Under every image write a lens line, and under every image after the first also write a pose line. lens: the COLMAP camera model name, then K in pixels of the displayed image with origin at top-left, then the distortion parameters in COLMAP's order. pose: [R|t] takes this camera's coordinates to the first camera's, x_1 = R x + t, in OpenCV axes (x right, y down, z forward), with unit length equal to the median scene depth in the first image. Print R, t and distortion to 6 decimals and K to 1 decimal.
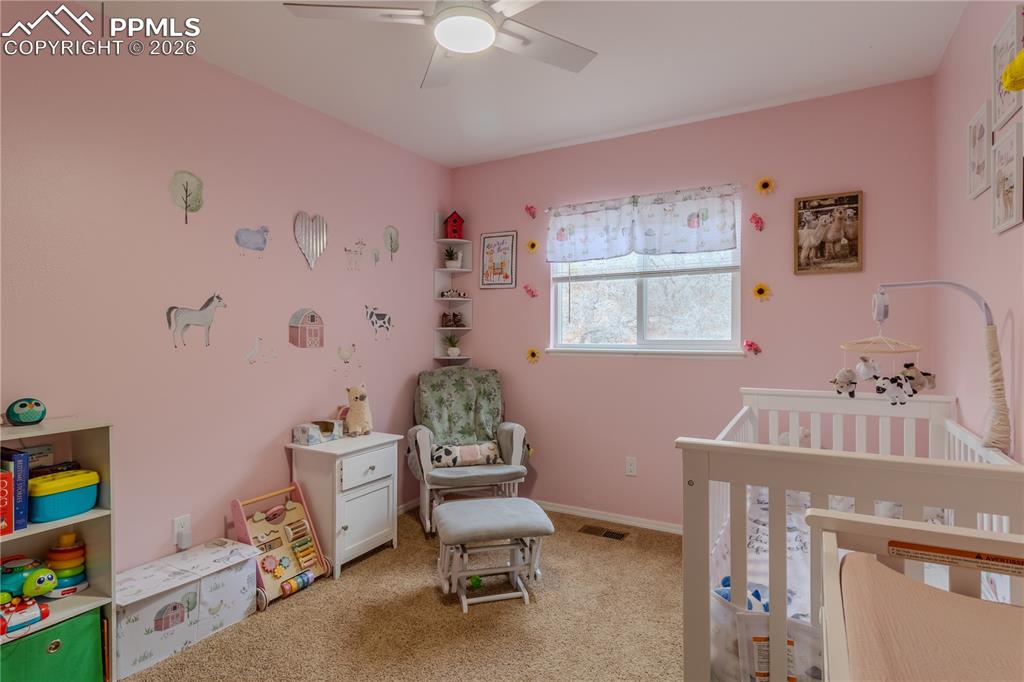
lens RADIAL K [[517.8, 0, 515.1], [0, 517.8, 340.8], [0, 0, 1]] dist [-0.000198, -0.000051]
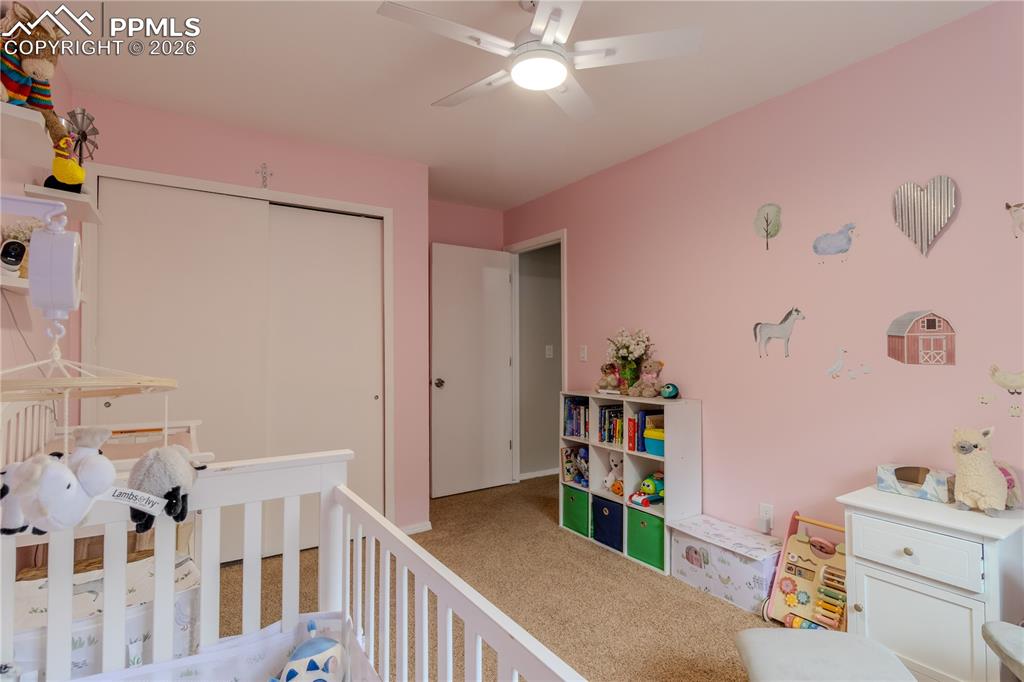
lens RADIAL K [[517.8, 0, 515.0], [0, 517.8, 334.6], [0, 0, 1]] dist [-0.000198, -0.000051]
pose [[-0.456944, -0.013643, -0.889391, 0.620876], [-0.005328, 0.999906, -0.012601, -0.019660], [0.889480, -0.001020, -0.456974, 0.997813]]
